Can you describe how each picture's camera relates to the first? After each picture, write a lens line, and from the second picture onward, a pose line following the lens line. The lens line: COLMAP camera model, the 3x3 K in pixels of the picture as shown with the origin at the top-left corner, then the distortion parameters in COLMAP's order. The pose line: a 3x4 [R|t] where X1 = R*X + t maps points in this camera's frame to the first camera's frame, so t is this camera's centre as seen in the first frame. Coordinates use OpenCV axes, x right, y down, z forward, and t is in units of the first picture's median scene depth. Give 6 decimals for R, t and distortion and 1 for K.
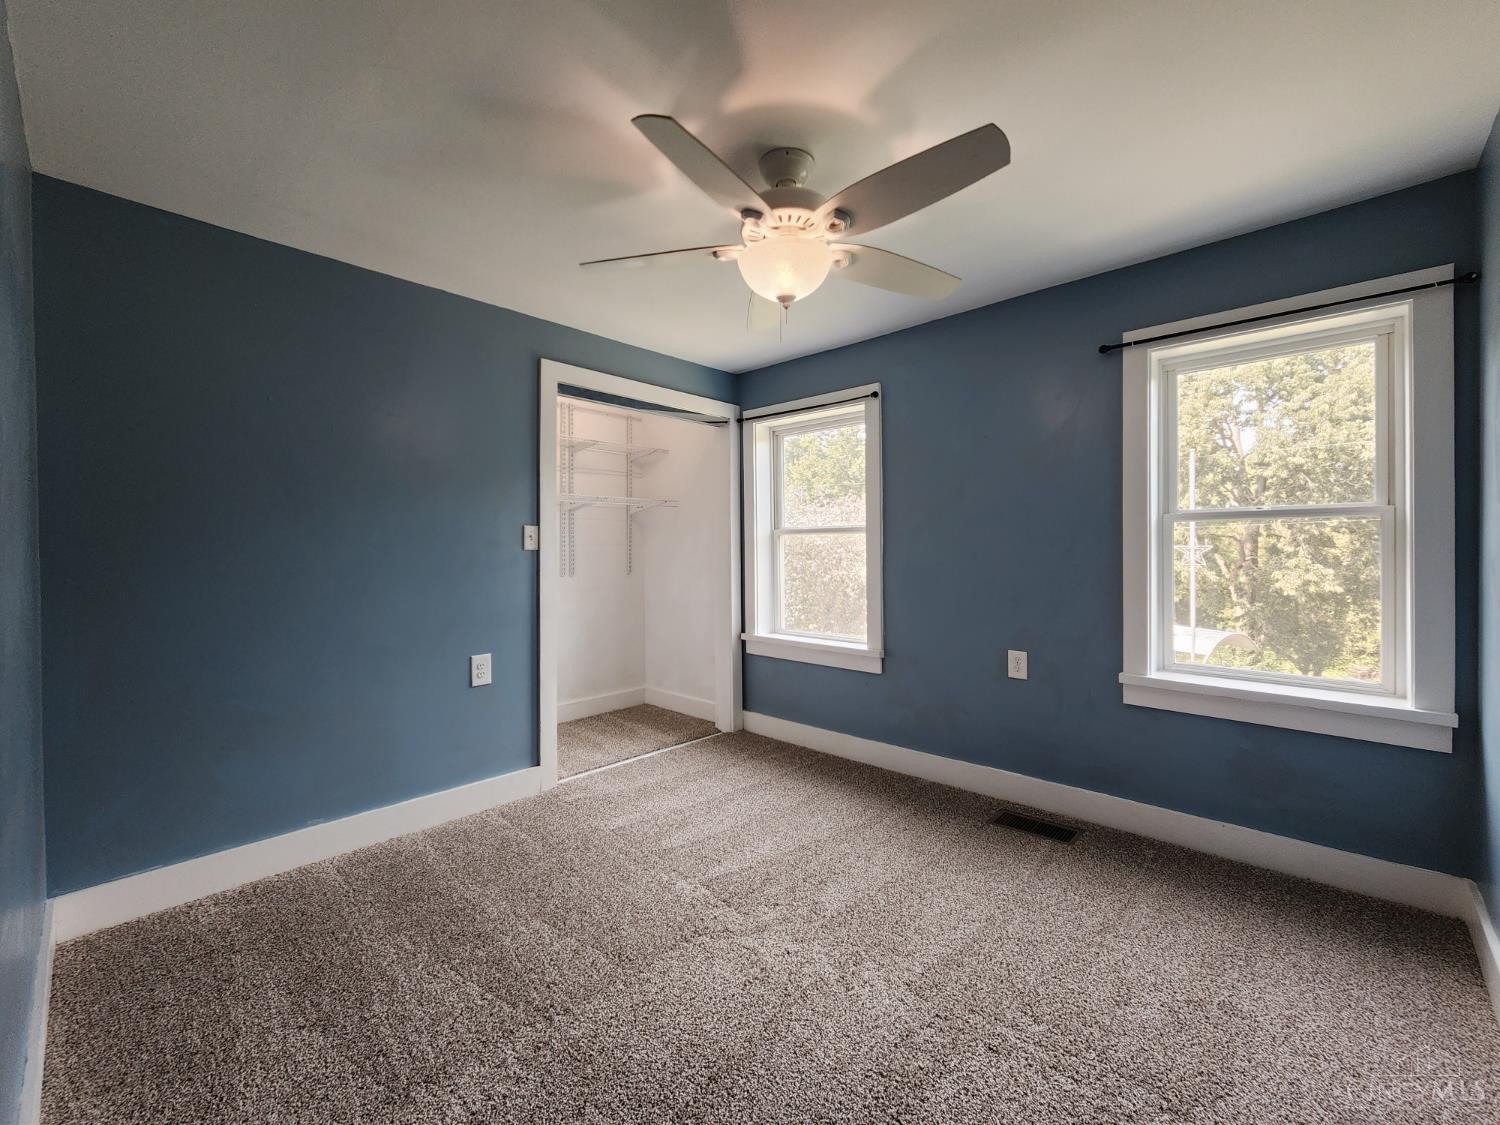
lens RADIAL K [[608.6, 0, 749.8], [0, 608.6, 549.9], [0, 0, 1]] dist [0.005742, -0.003654]
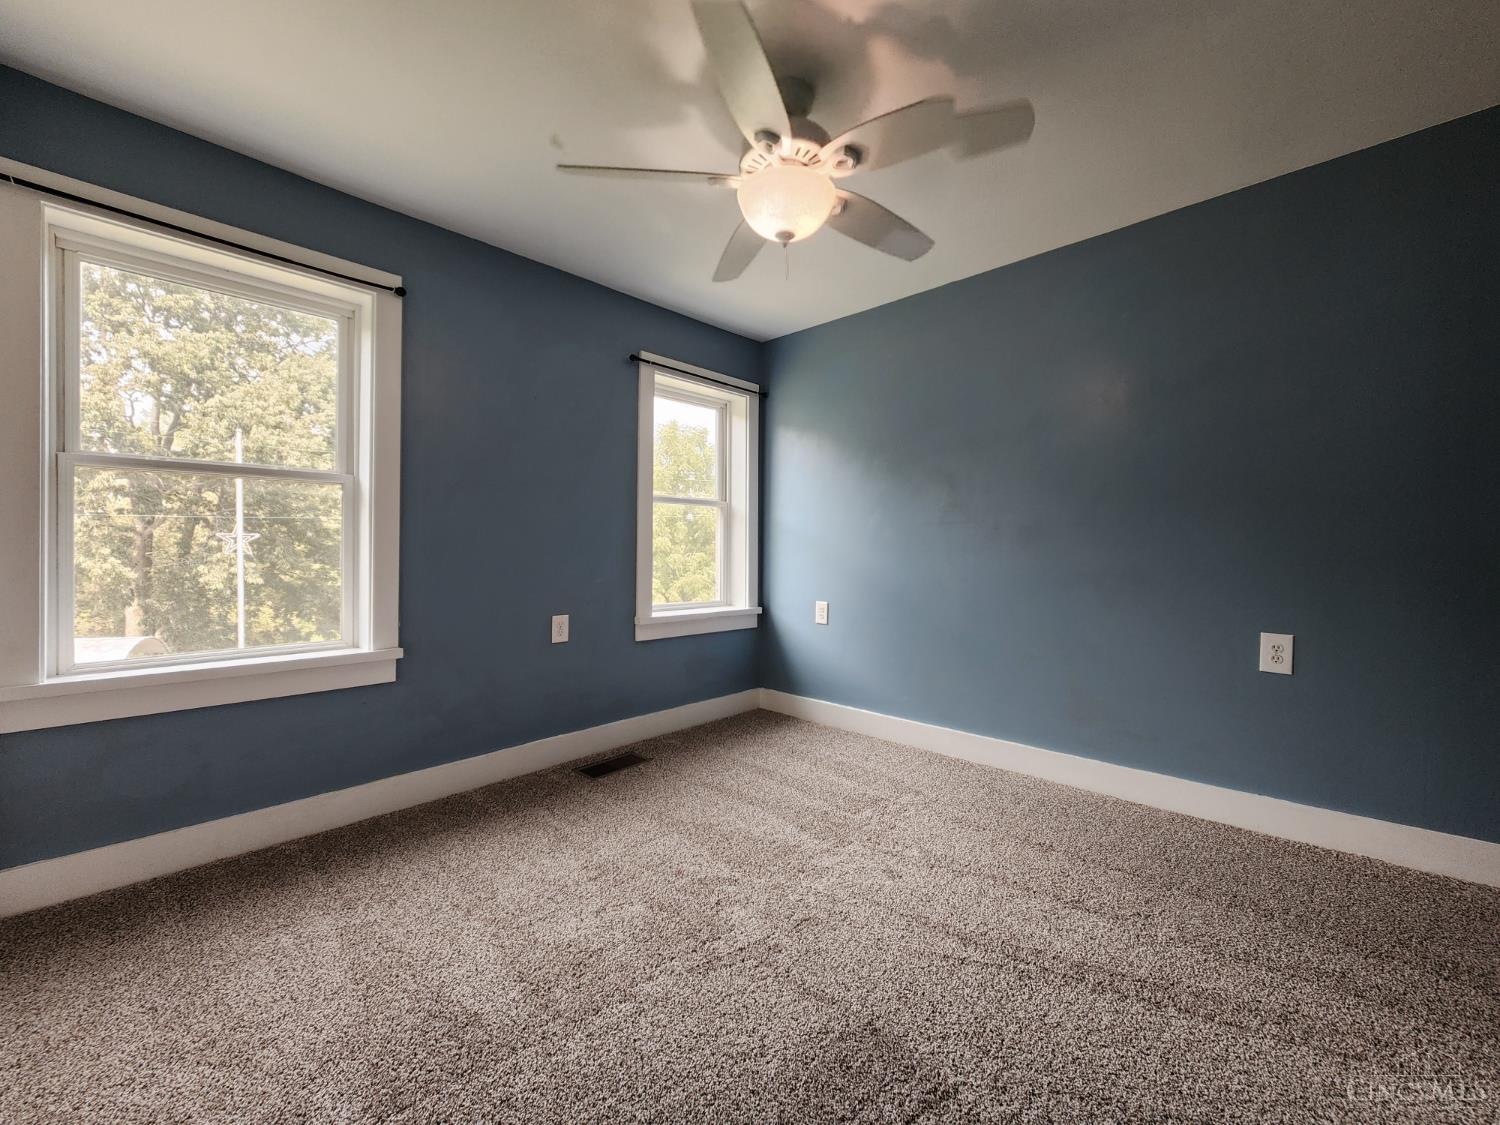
lens RADIAL K [[608.6, 0, 749.8], [0, 608.6, 549.9], [0, 0, 1]] dist [0.005742, -0.003654]
pose [[0.017203, 0.003657, 0.999845, -0.618197], [-0.003955, 0.999986, -0.003589, 0.061352], [-0.999844, -0.003893, 0.017217, 0.705736]]
